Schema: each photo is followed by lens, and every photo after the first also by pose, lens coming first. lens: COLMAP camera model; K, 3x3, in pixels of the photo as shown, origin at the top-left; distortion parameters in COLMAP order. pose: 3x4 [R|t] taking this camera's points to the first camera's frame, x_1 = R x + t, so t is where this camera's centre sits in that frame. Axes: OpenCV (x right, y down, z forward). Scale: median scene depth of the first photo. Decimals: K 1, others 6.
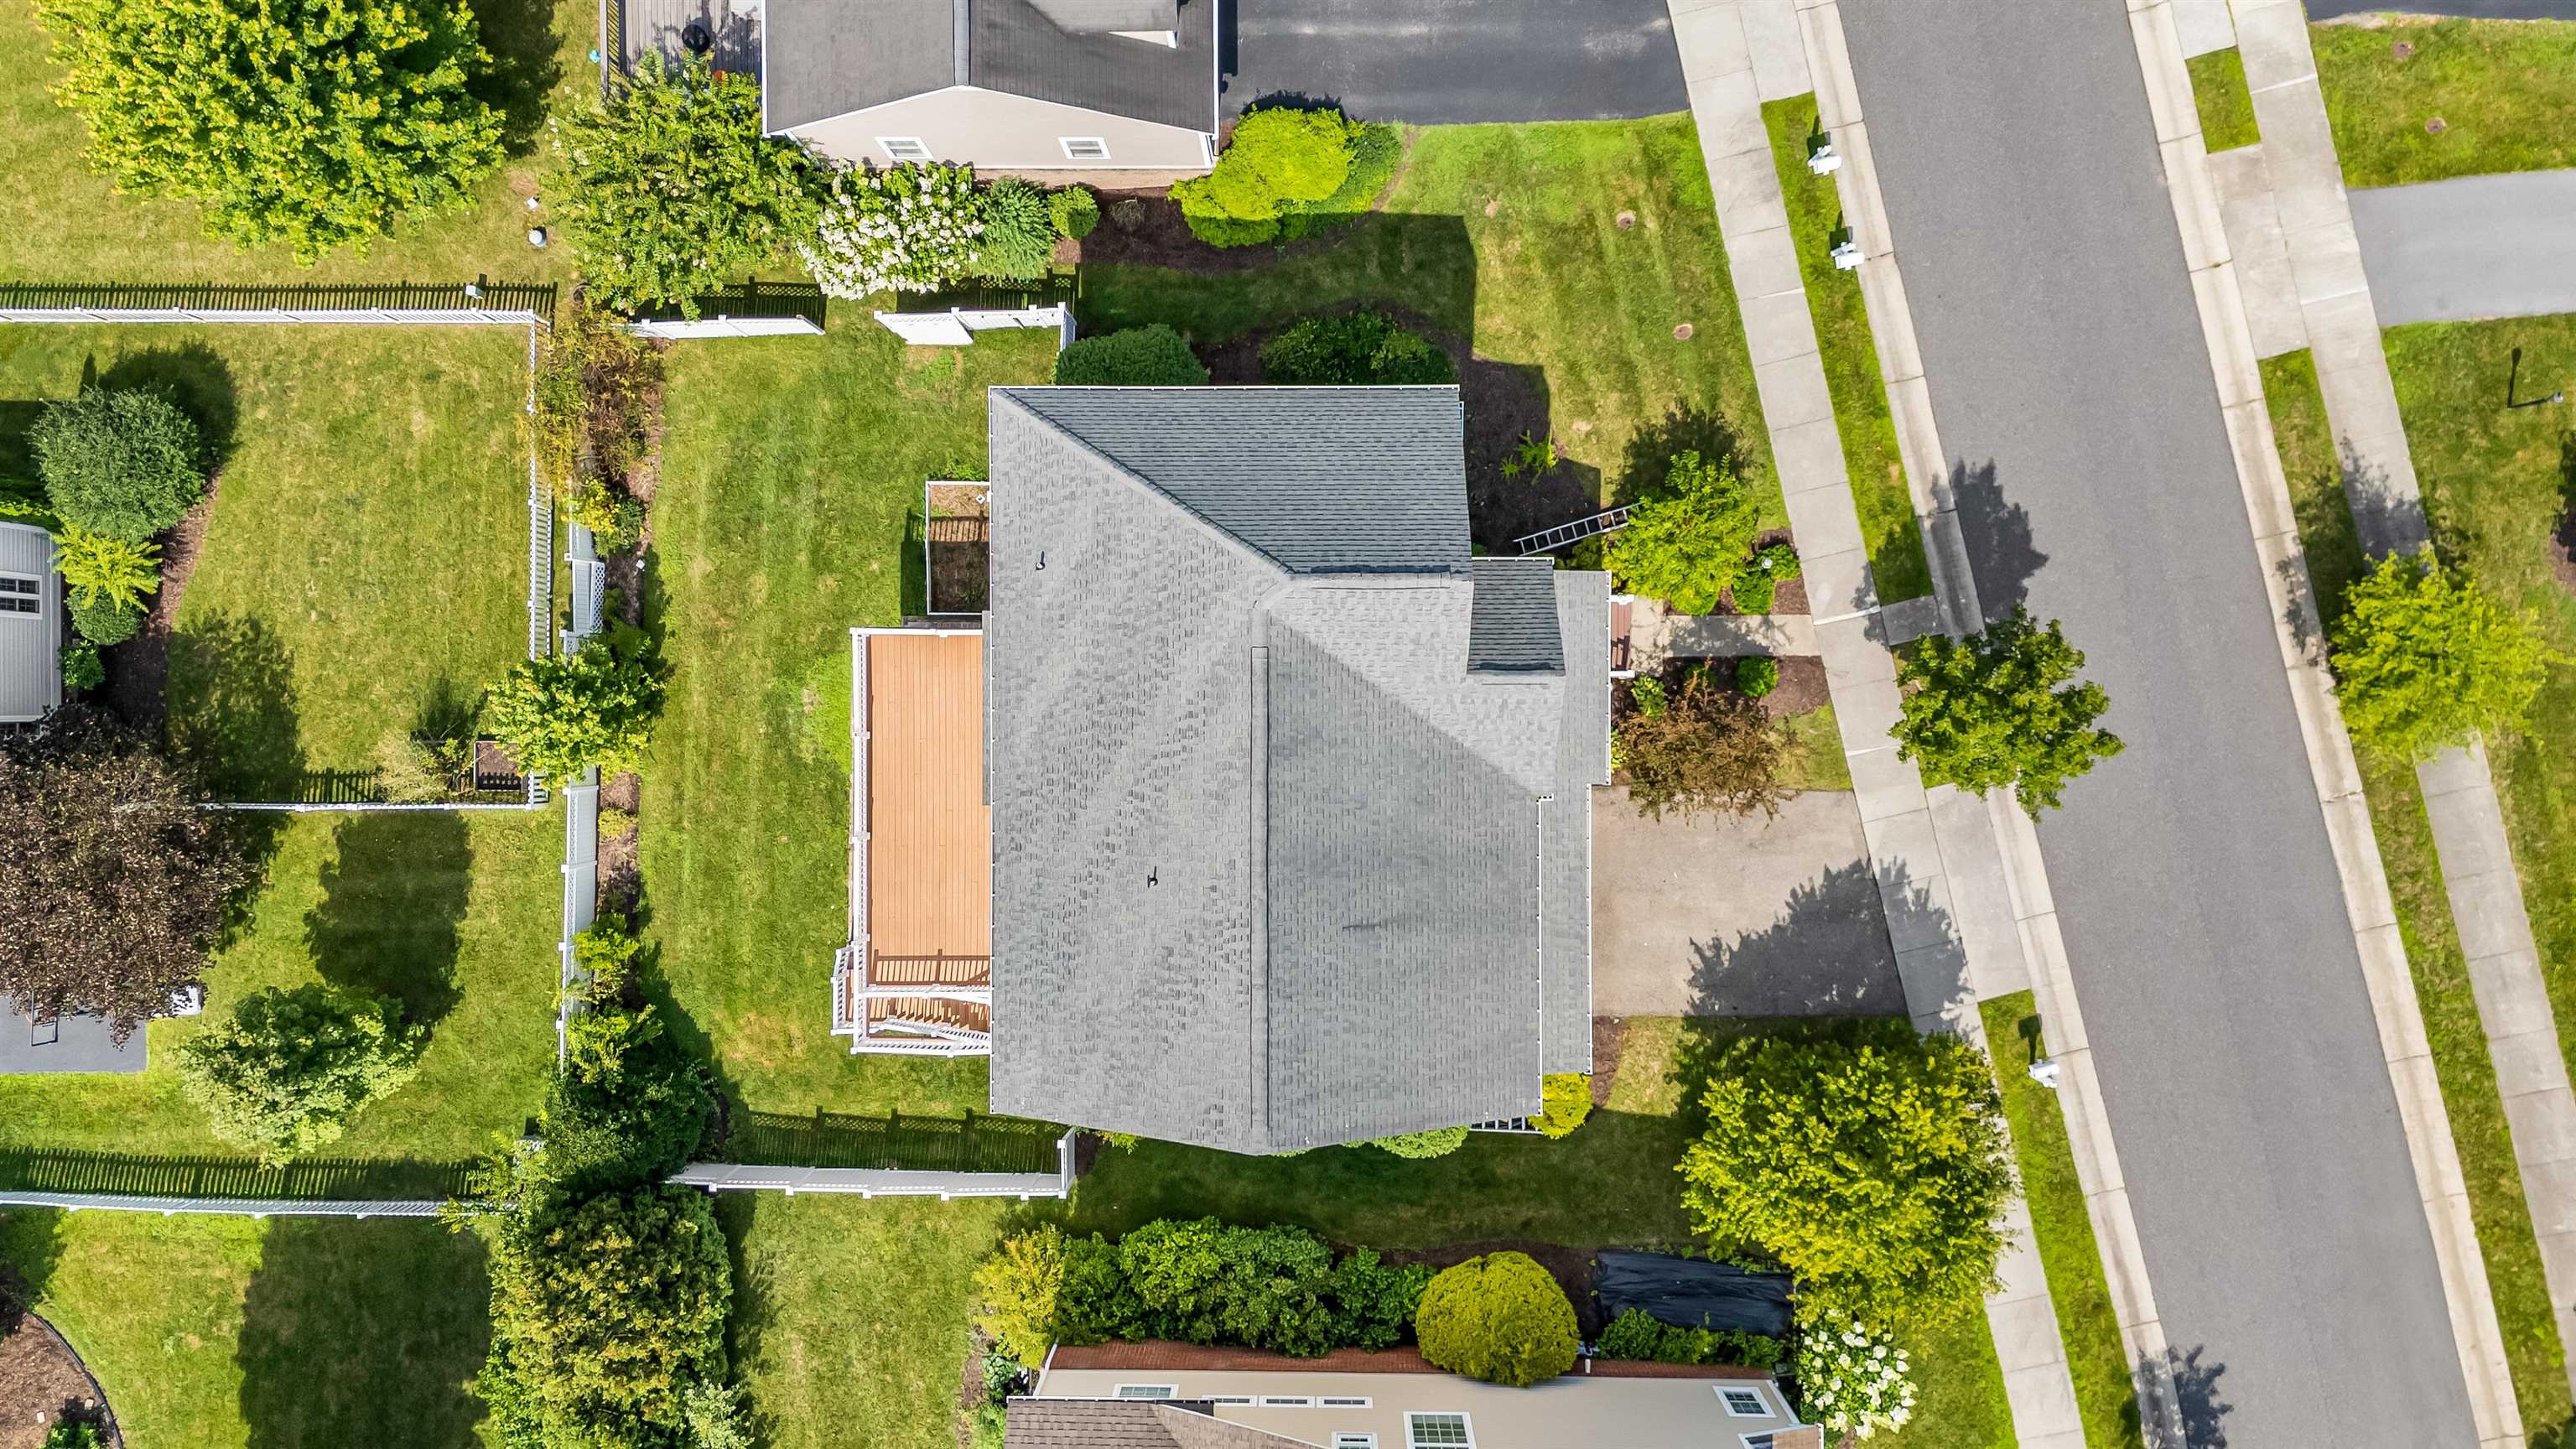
lens RADIAL K [[1903.3, 0, 1288.0], [0, 1903.3, 724.5], [0, 0, 1]] dist [0.077937, -0.076705]
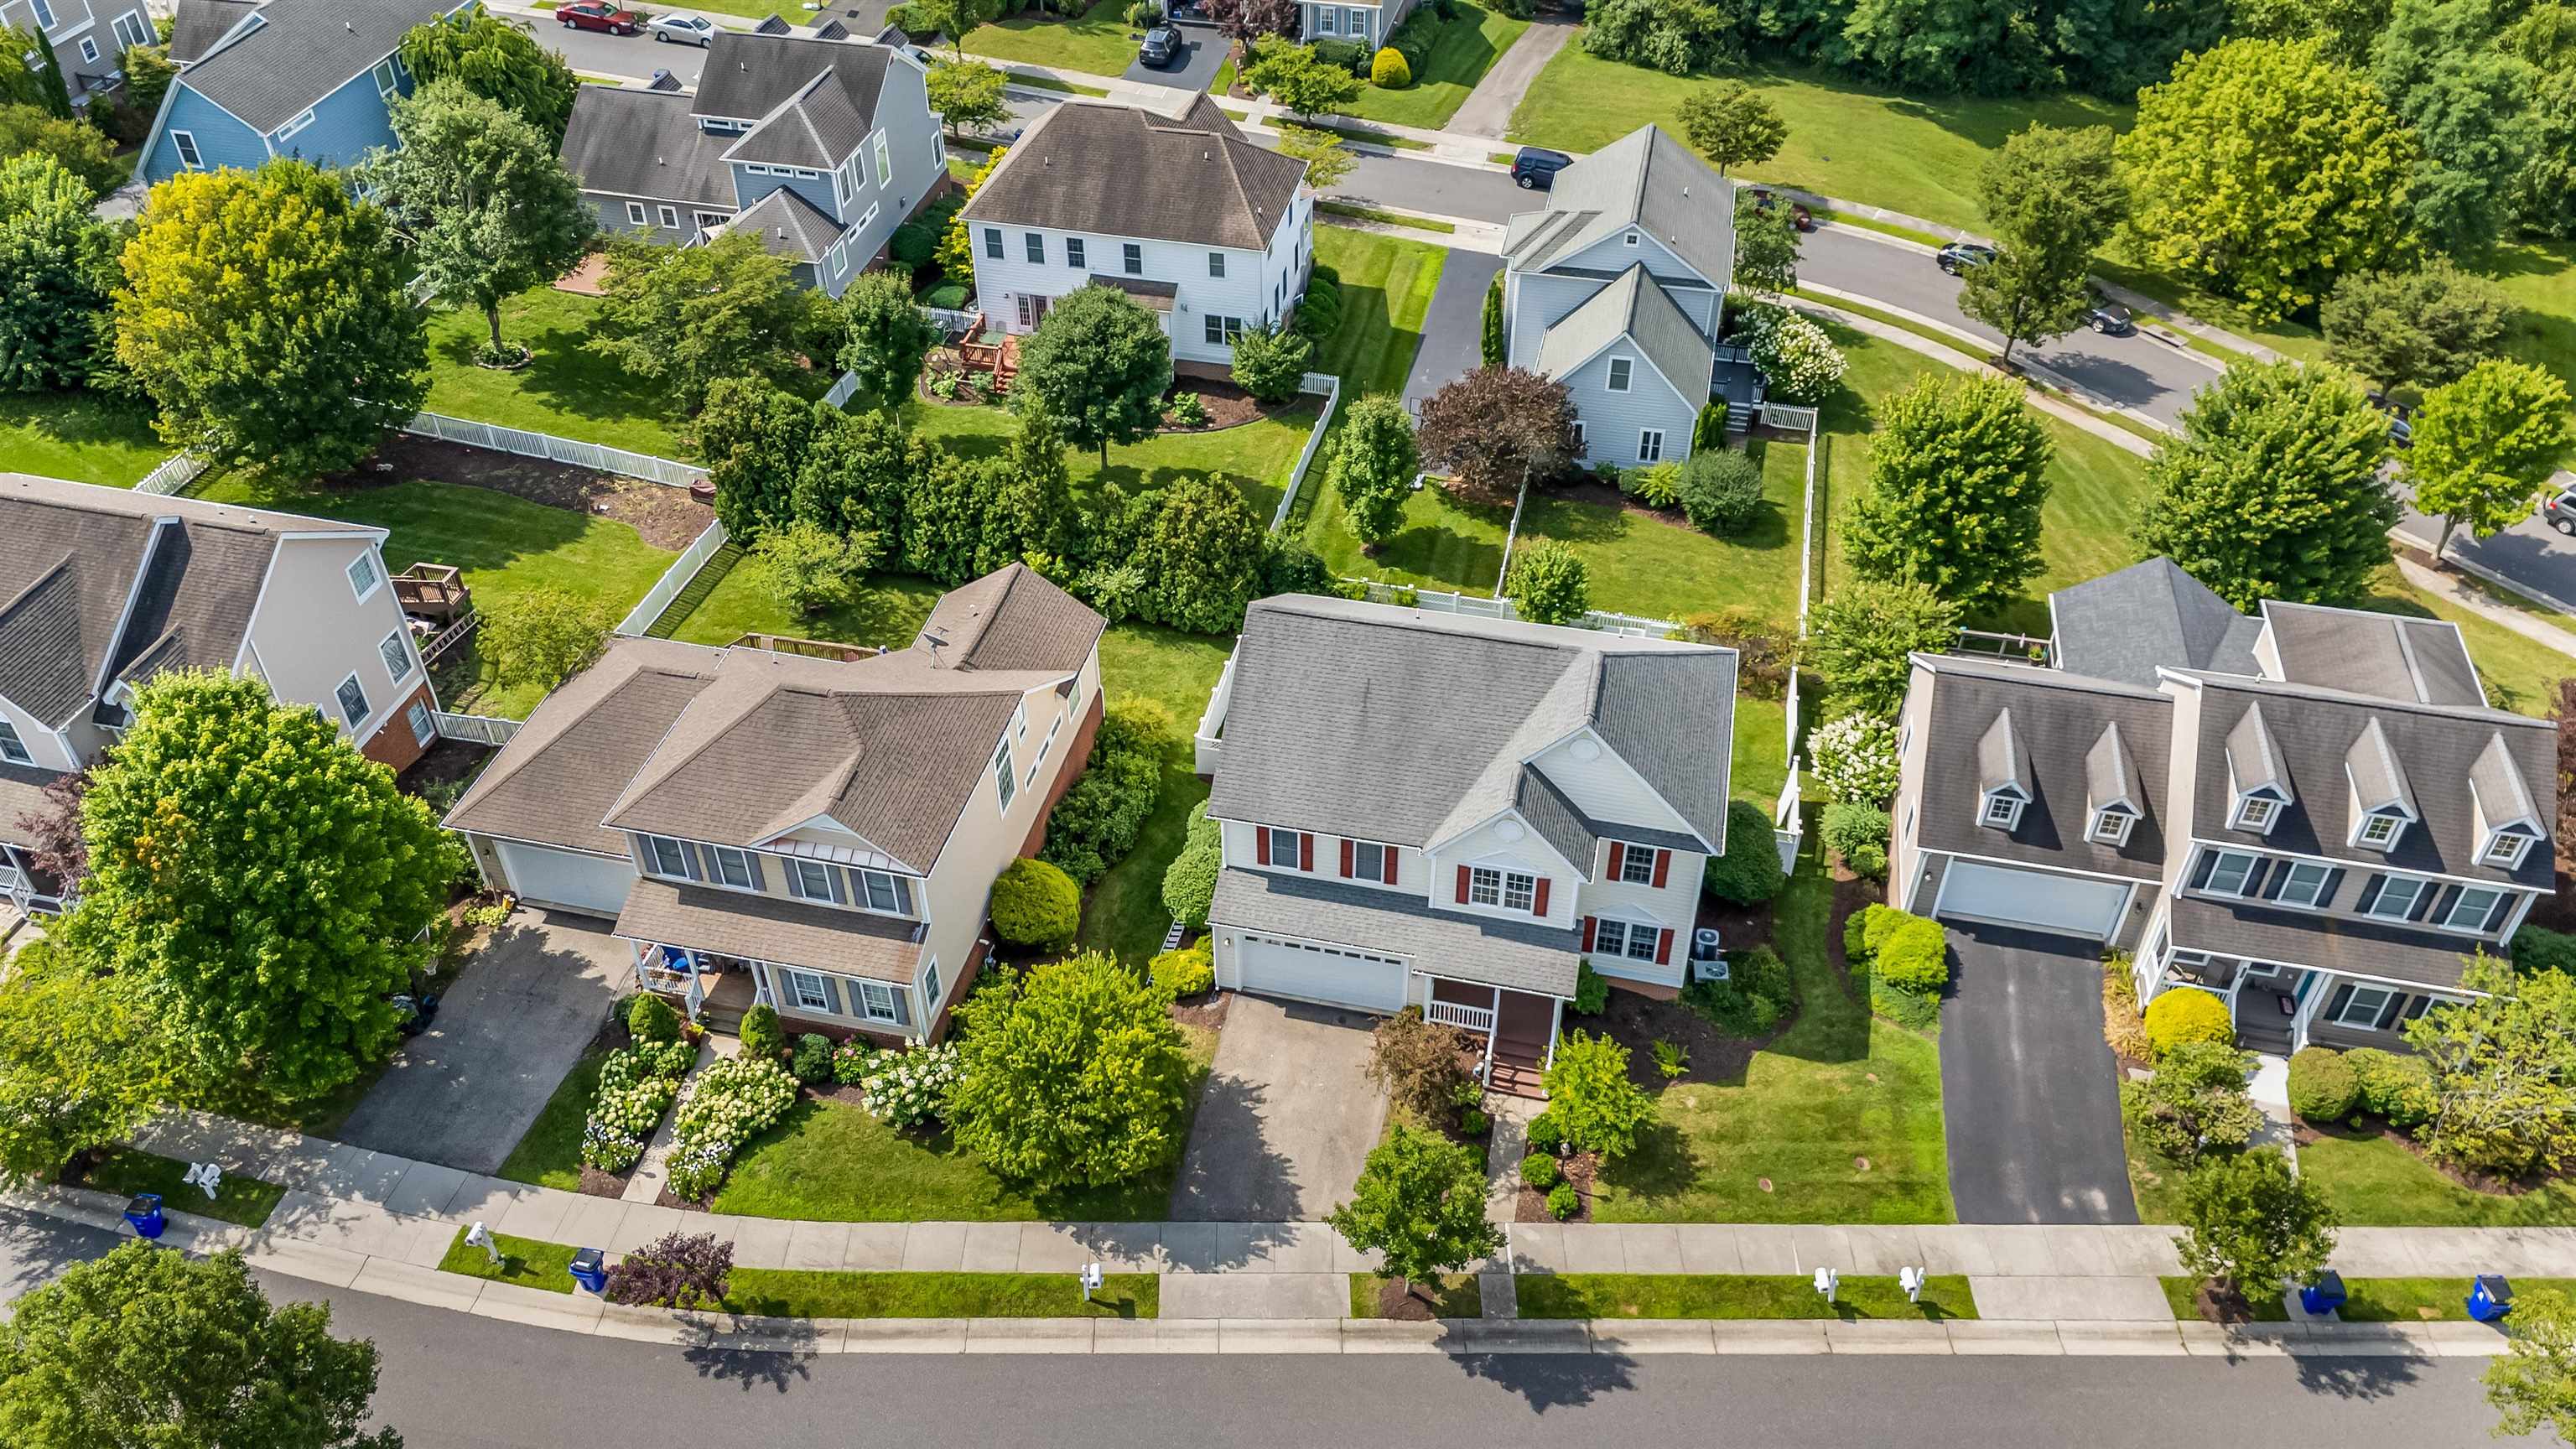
lens RADIAL K [[1903.3, 0, 1288.0], [0, 1903.3, 724.5], [0, 0, 1]] dist [0.077937, -0.076705]
pose [[-0.216640, 0.656626, -0.722433, 0.947914], [-0.976228, -0.150798, 0.155686, -0.057768], [-0.006714, 0.738987, 0.673686, -0.012009]]
